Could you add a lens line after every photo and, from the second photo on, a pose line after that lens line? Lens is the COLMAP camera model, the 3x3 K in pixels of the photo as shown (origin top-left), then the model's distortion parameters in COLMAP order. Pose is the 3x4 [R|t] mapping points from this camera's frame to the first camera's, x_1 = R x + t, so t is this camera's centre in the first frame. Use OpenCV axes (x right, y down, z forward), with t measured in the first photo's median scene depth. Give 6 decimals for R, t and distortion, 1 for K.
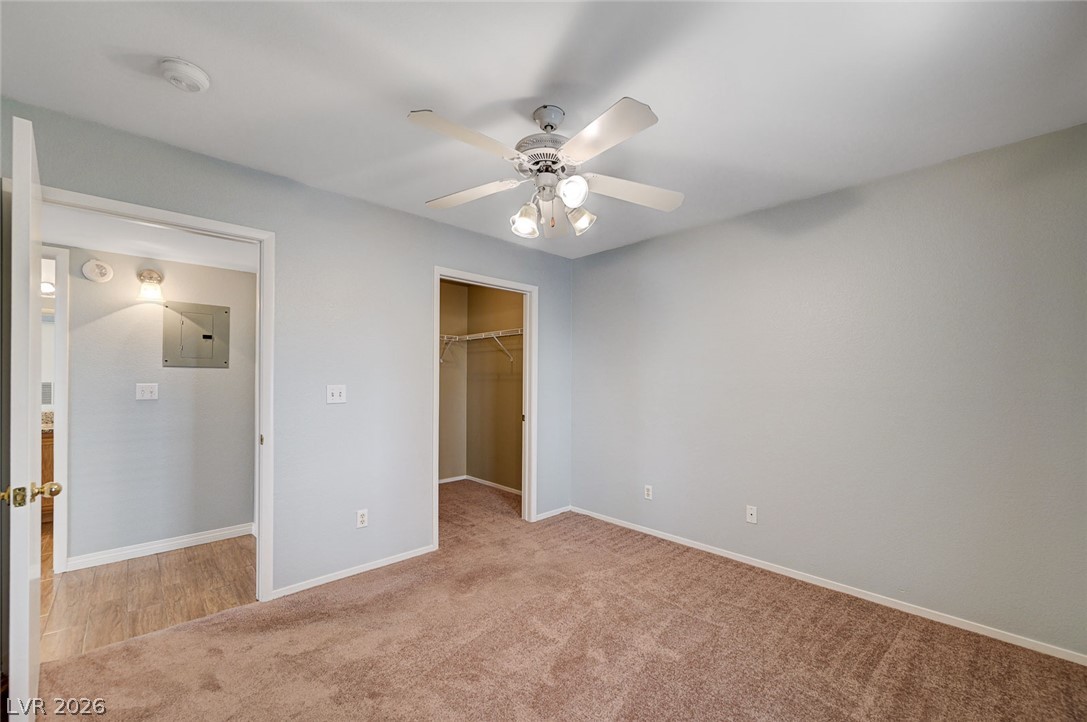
lens RADIAL K [[431.2, 0, 547.8], [0, 431.2, 372.8], [0, 0, 1]] dist [0.005317, 0.000187]
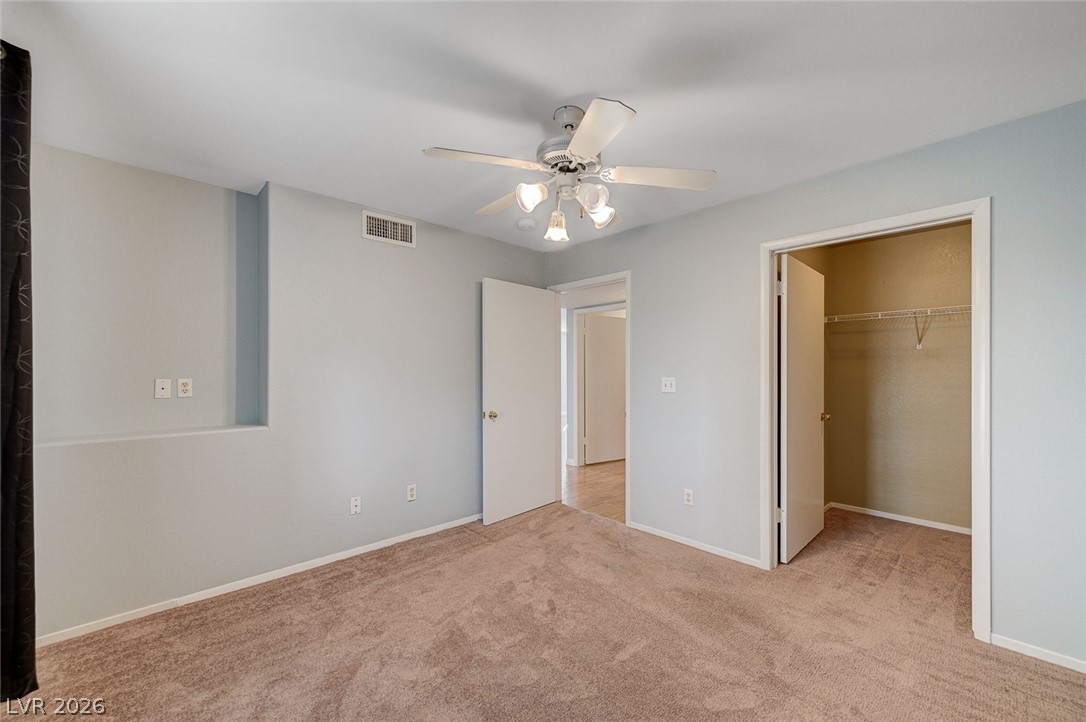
lens RADIAL K [[430.8, 0, 551.8], [0, 430.8, 369.6], [0, 0, 1]] dist [0.005317, 0.000187]
pose [[0.004441, -0.012903, -0.999907, 0.688539], [0.013194, 0.999830, -0.012843, 0.016371], [0.999903, -0.013136, 0.004610, 0.646143]]
